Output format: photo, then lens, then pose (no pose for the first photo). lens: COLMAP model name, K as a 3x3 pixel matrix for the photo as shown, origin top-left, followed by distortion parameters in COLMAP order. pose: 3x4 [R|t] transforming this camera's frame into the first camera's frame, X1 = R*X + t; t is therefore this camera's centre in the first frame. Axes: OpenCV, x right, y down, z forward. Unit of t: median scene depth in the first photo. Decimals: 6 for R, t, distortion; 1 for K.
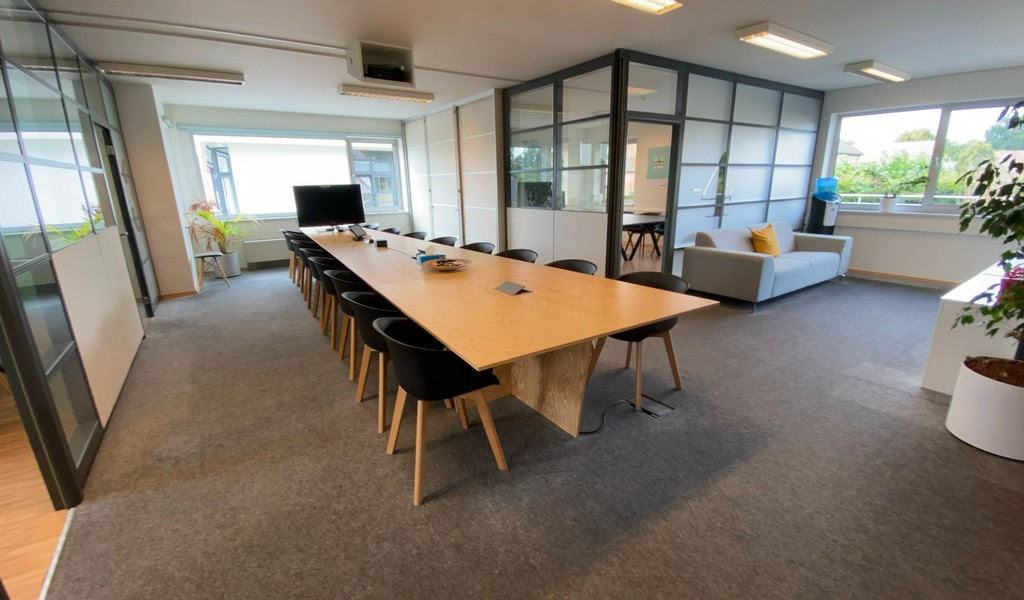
lens RADIAL K [[434.0, 0, 512.0], [0, 434.0, 300.0], [0, 0, 1]] dist [-0.001683, -0.000335]
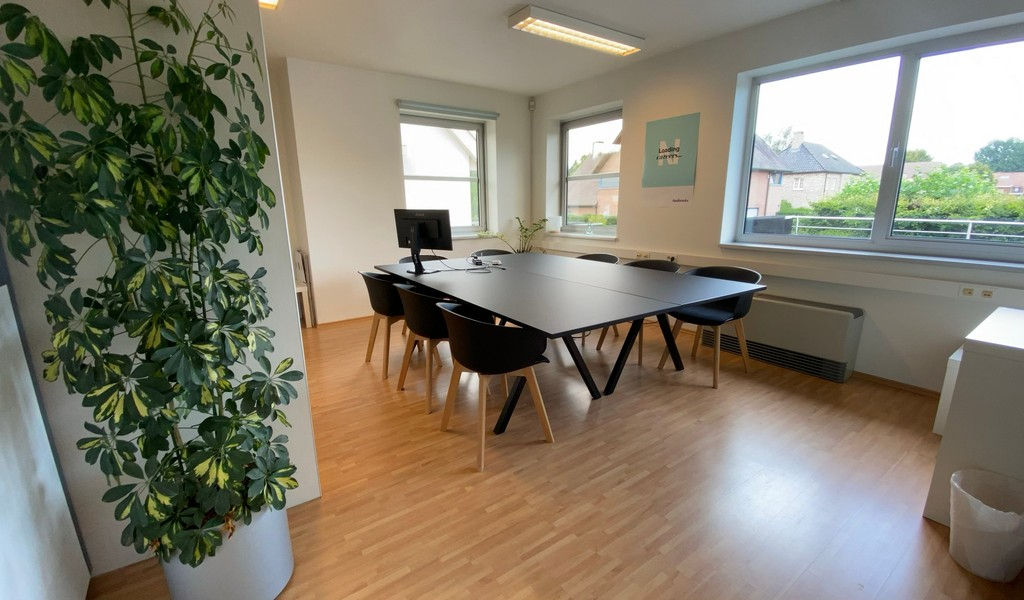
lens RADIAL K [[434.0, 0, 512.0], [0, 434.0, 300.0], [0, 0, 1]] dist [-0.001683, -0.000335]
pose [[0.999499, 0.002461, 0.031552, 0.160554], [-0.001157, 0.999147, -0.041286, -0.143076], [-0.031627, 0.041228, 0.998649, 0.564918]]
